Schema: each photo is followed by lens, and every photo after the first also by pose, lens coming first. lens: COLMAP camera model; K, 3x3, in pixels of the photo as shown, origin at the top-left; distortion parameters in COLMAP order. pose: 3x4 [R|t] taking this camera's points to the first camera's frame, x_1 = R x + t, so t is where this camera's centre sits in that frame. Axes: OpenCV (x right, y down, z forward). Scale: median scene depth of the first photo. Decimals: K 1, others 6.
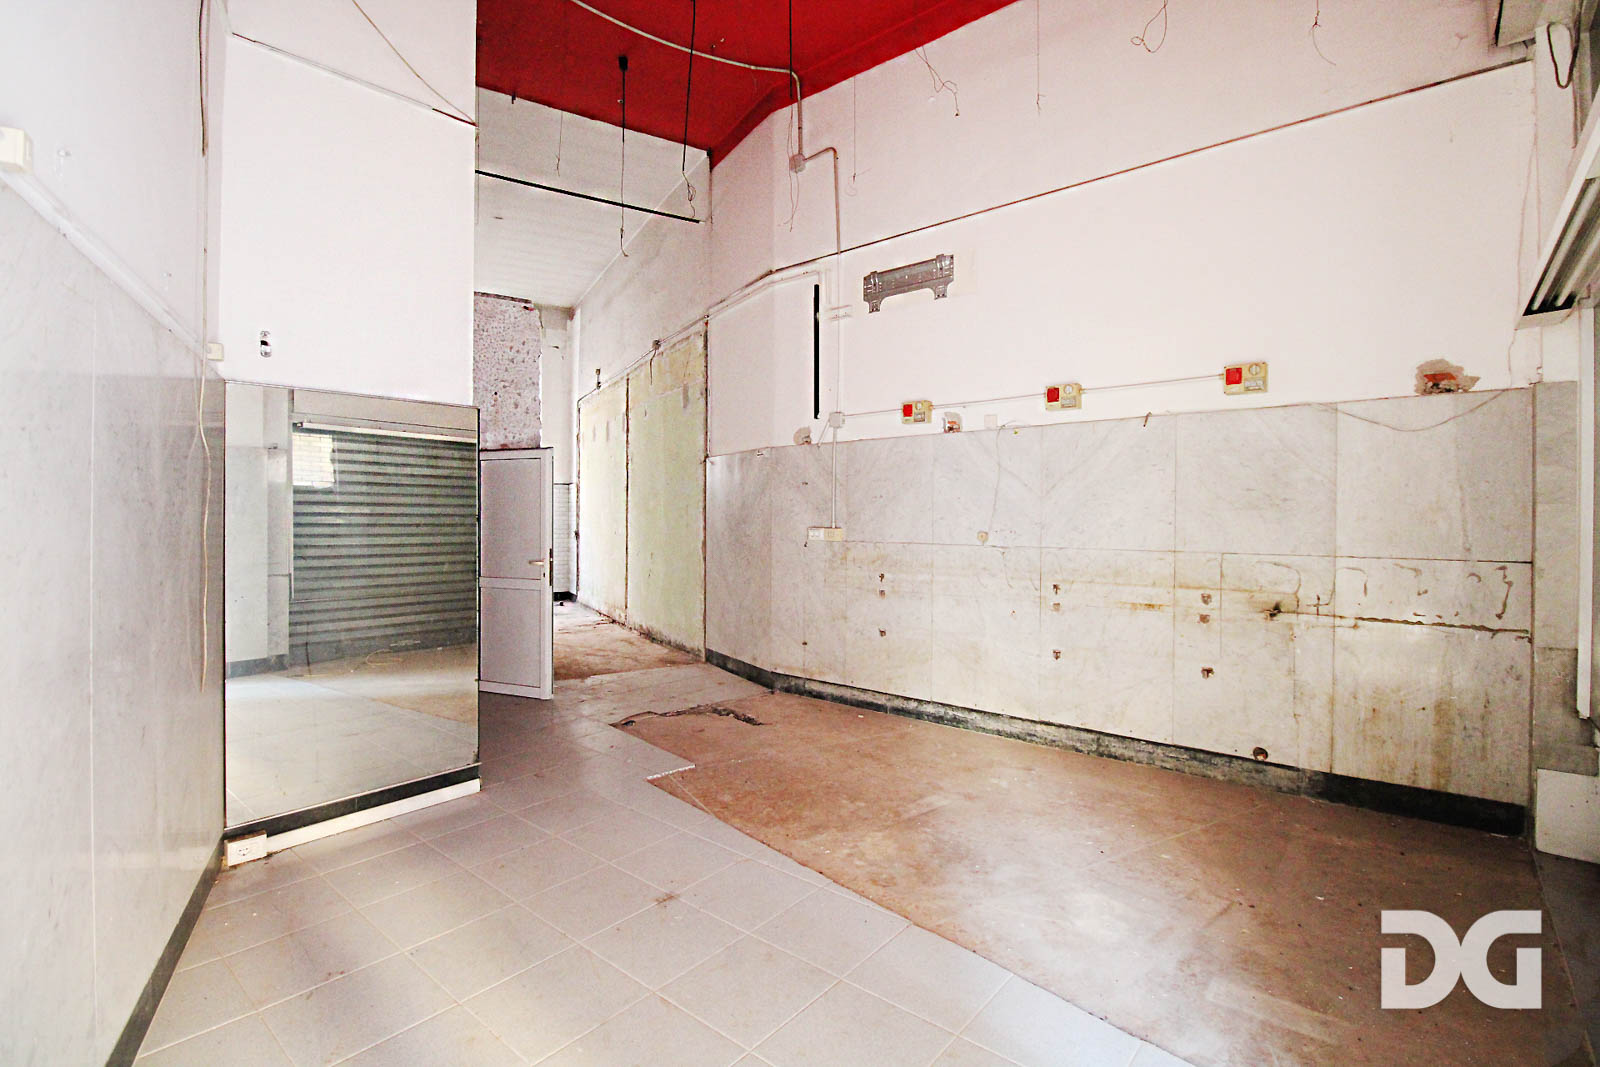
lens RADIAL K [[733.8, 0, 792.2], [0, 733.8, 509.1], [0, 0, 1]] dist [-0.009159, -0.009405]
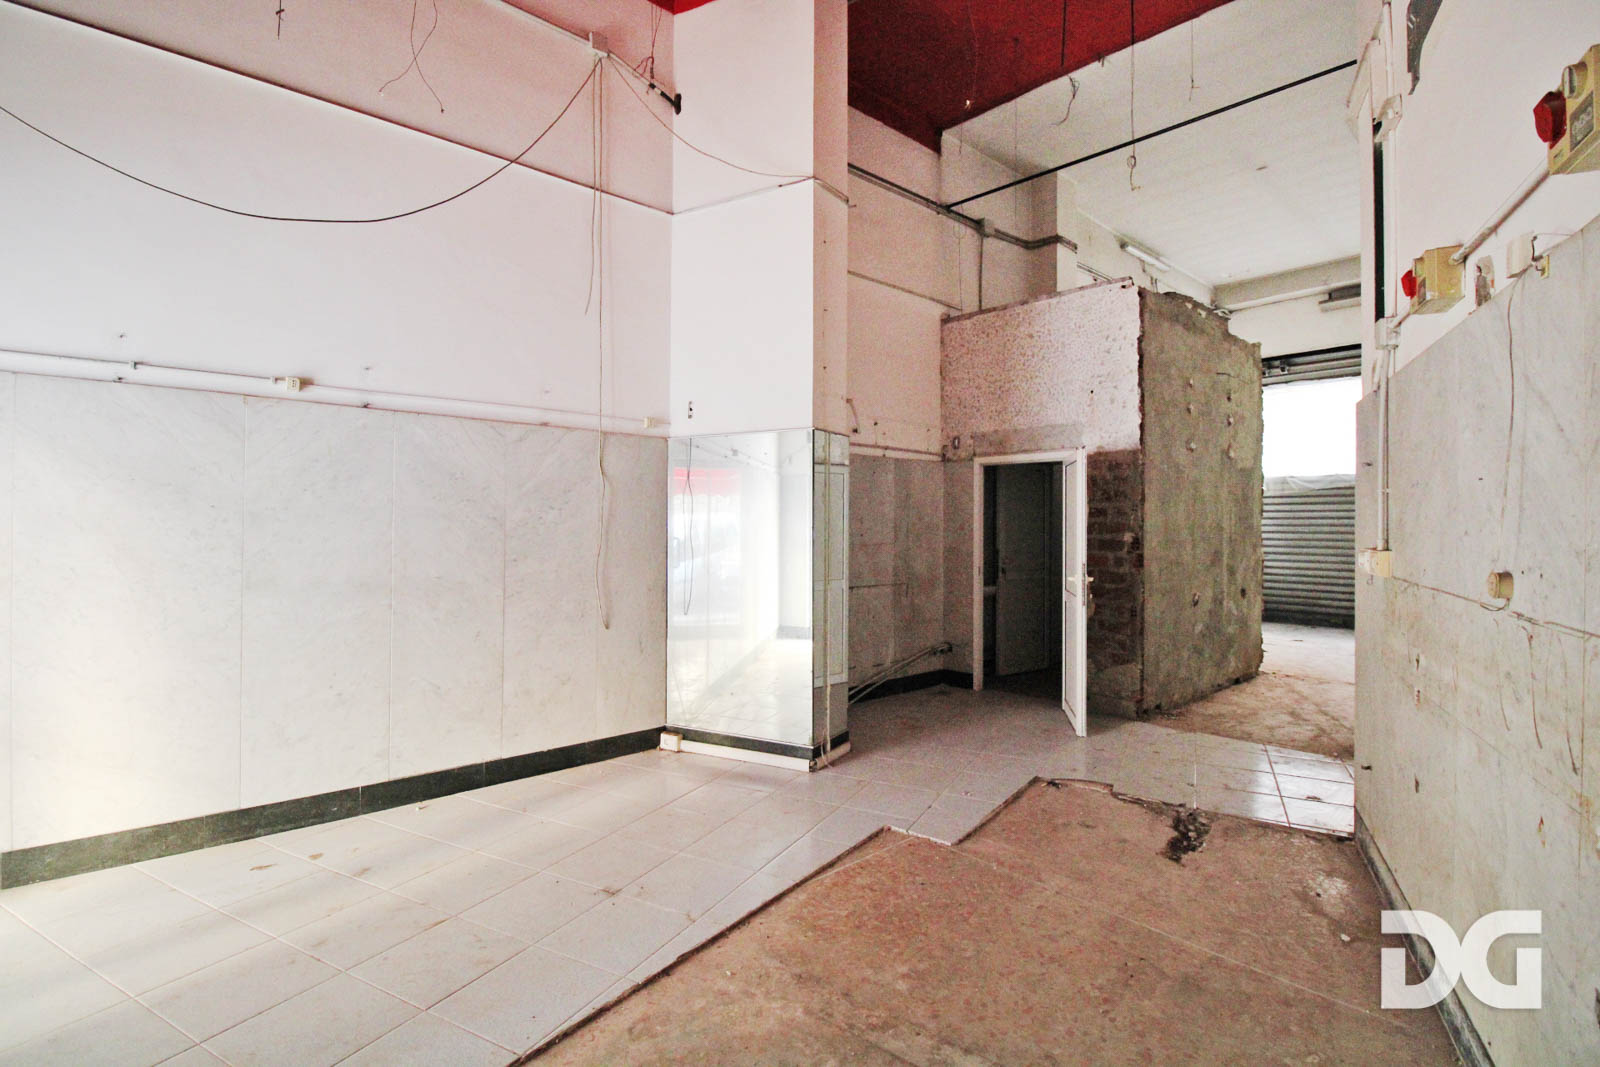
lens RADIAL K [[733.8, 0, 831.0], [0, 733.8, 500.3], [0, 0, 1]] dist [-0.009159, -0.009405]
pose [[0.246377, -0.025487, -0.968839, 0.398753], [0.006067, 0.999675, -0.024755, -0.000201], [0.969155, 0.000221, 0.246451, 0.447846]]
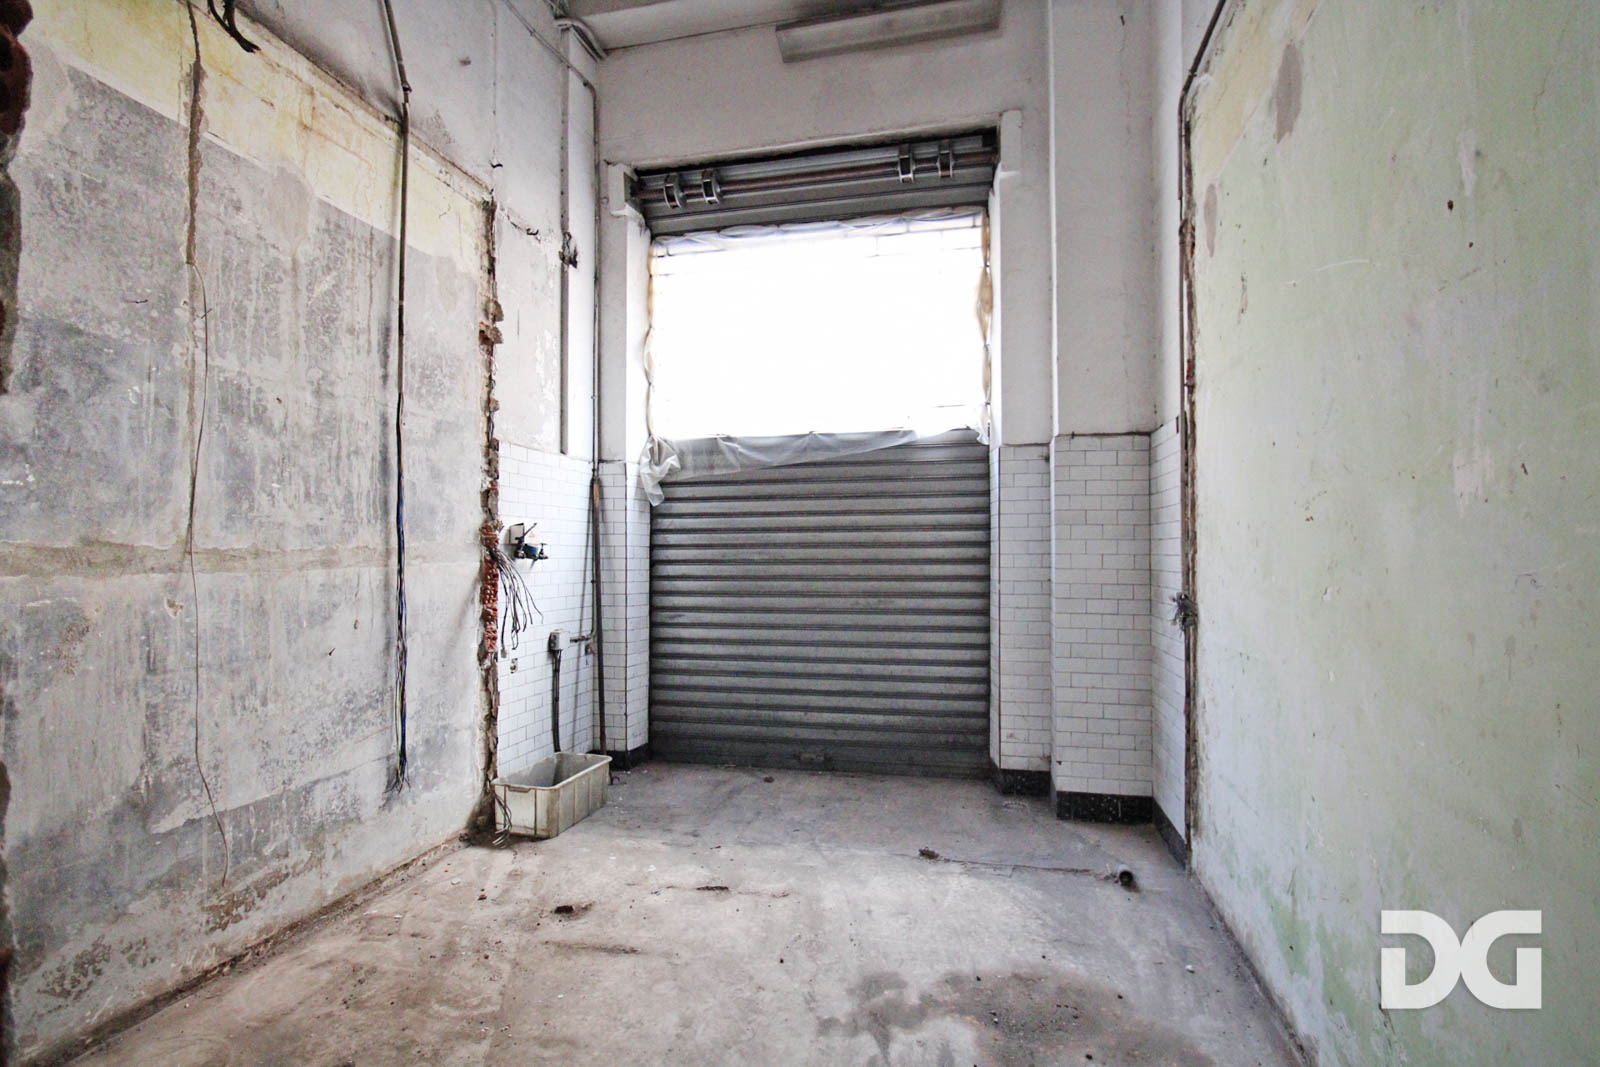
lens RADIAL K [[733.8, 0, 803.7], [0, 733.8, 534.8], [0, 0, 1]] dist [-0.009159, -0.009405]
pose [[0.757171, -0.011275, -0.653119, -0.443715], [0.014935, 0.999888, 0.000052, 0.011354], [0.653046, -0.009794, 0.757255, 1.398764]]
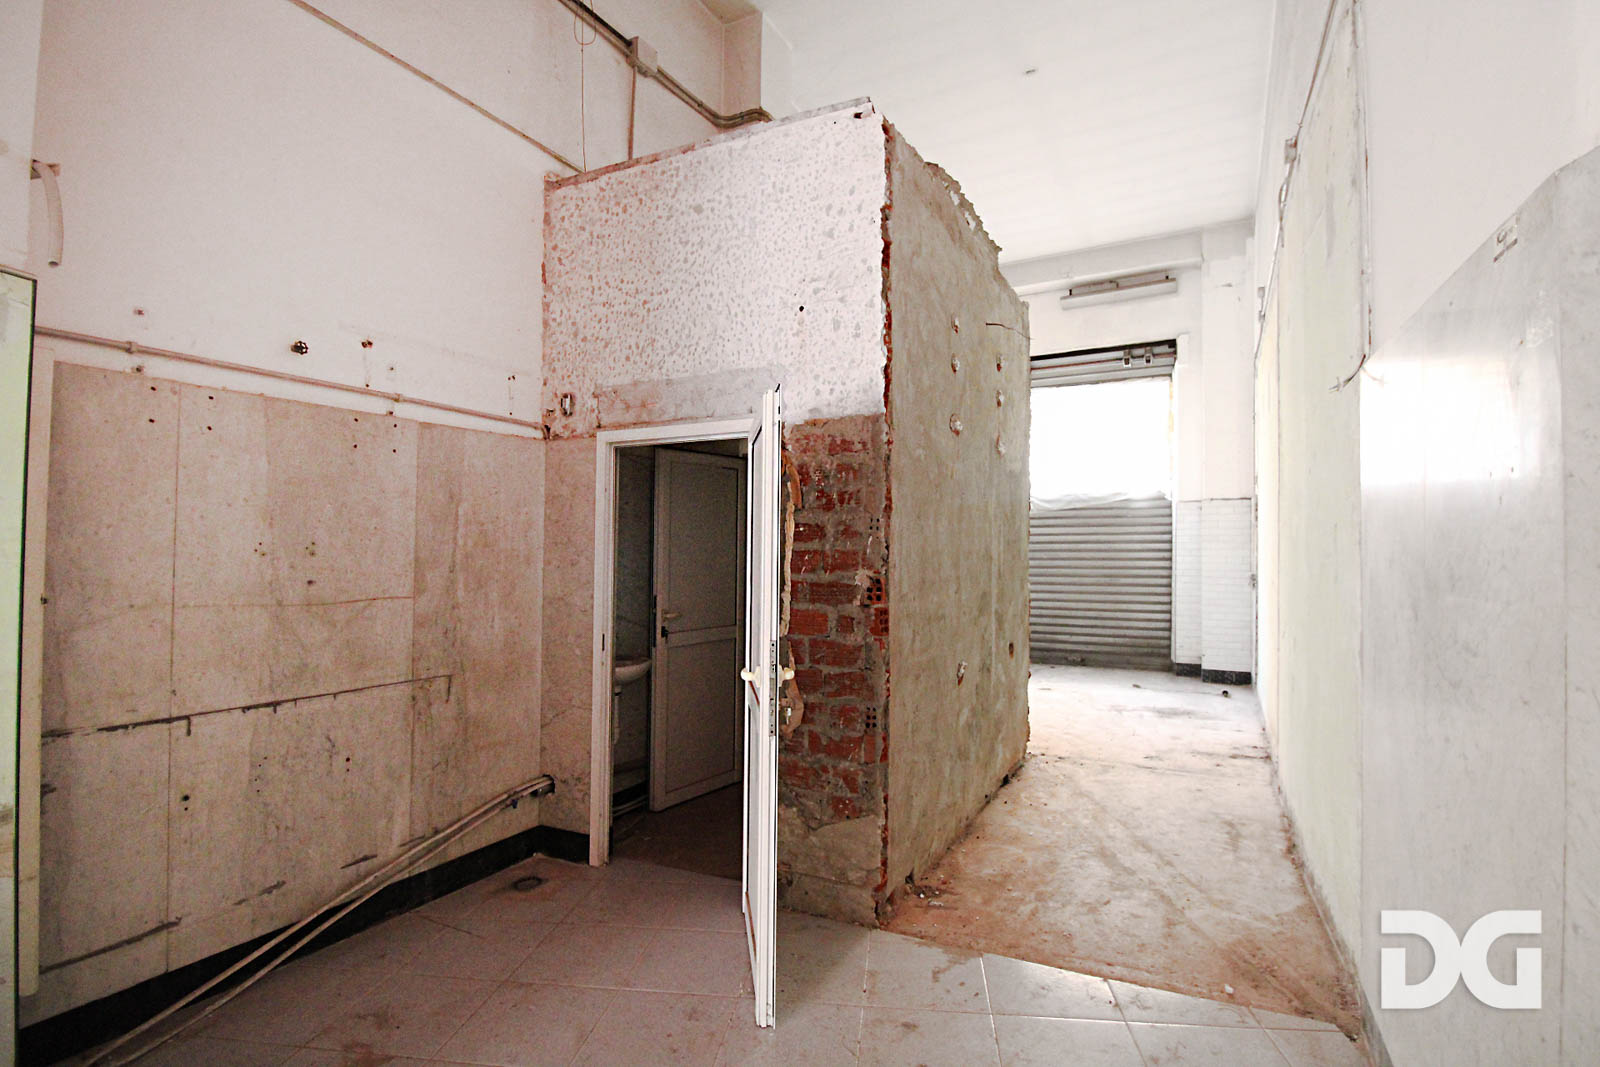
lens RADIAL K [[733.8, 0, 822.7], [0, 733.8, 535.6], [0, 0, 1]] dist [-0.009159, -0.009405]
pose [[0.558742, -0.010922, -0.829269, 0.014287], [0.007606, 0.999939, -0.008045, 0.000602], [0.829306, -0.001813, 0.558791, 0.723272]]
